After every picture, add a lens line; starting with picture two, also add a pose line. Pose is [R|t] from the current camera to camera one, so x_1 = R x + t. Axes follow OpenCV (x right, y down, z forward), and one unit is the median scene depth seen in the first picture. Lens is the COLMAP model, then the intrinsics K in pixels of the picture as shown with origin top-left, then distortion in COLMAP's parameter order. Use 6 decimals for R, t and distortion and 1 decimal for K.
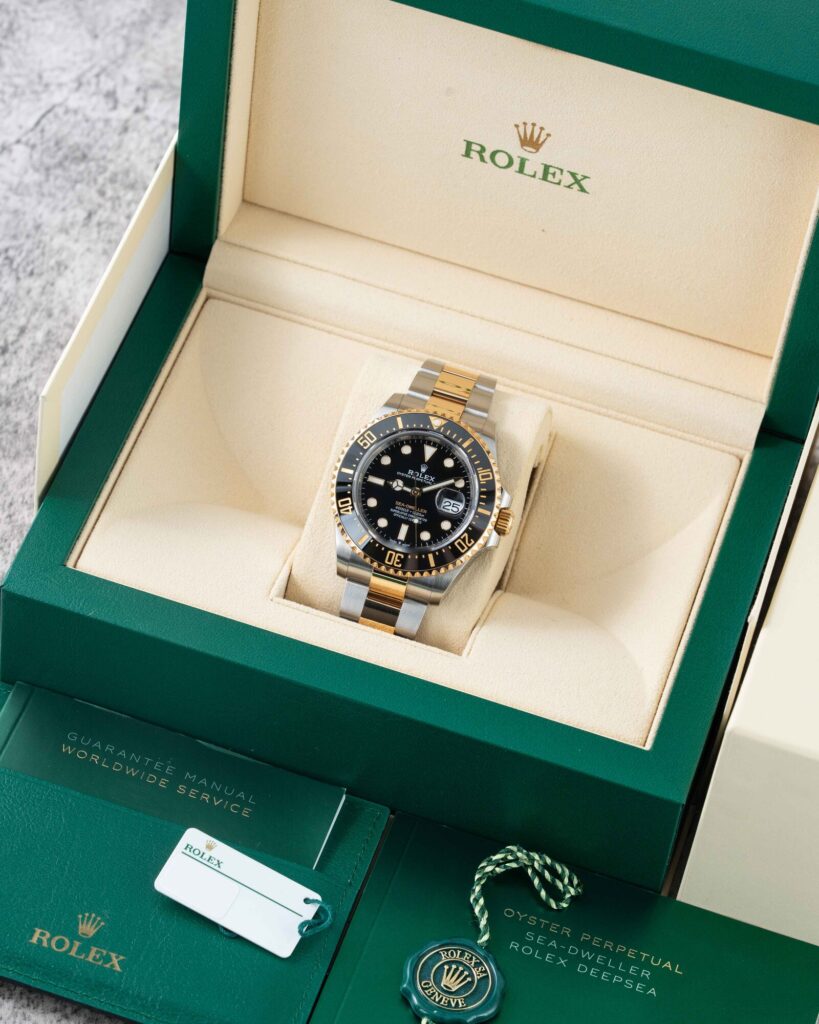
lens RADIAL K [[4615.6, 0, 409.5], [0, 4615.6, 512.0], [0, 0, 1]] dist [0.041546, -0.164360]
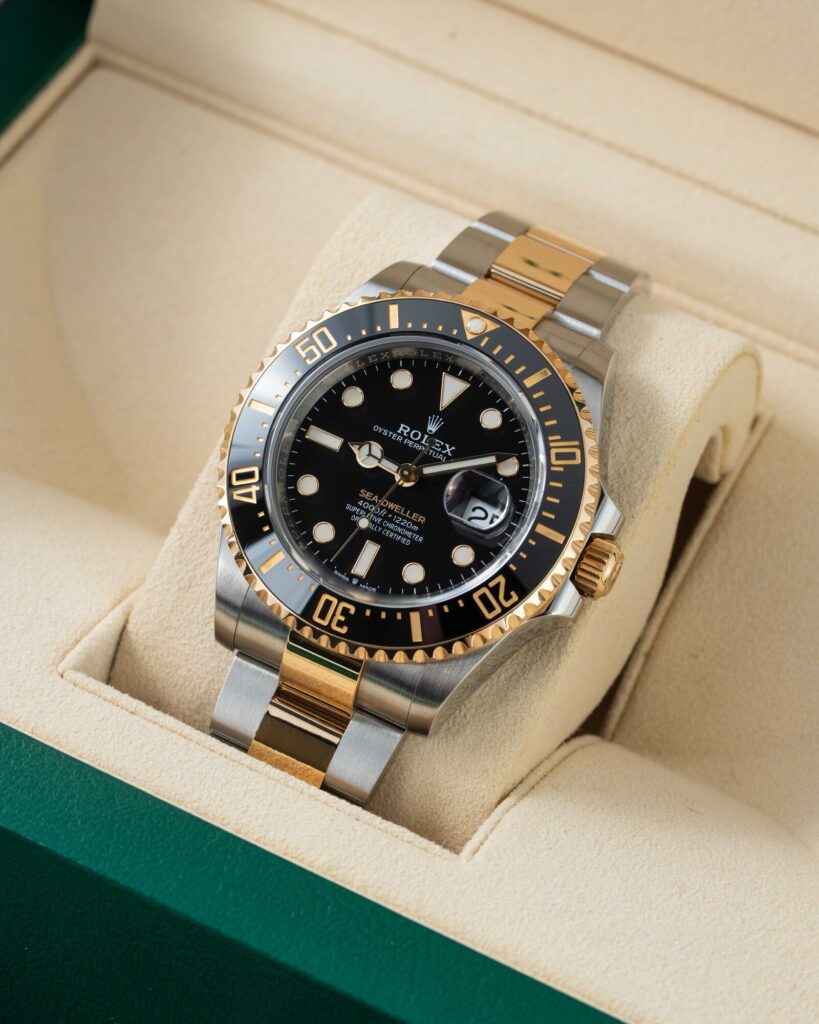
lens RADIAL K [[4615.6, 0, 409.5], [0, 4615.6, 512.0], [0, 0, 1]] dist [0.041546, -0.164360]
pose [[0.981621, 0.122066, -0.146699, 0.066999], [-0.134731, 0.987671, -0.079713, 0.034587], [0.135161, 0.098013, 0.985964, 0.562509]]
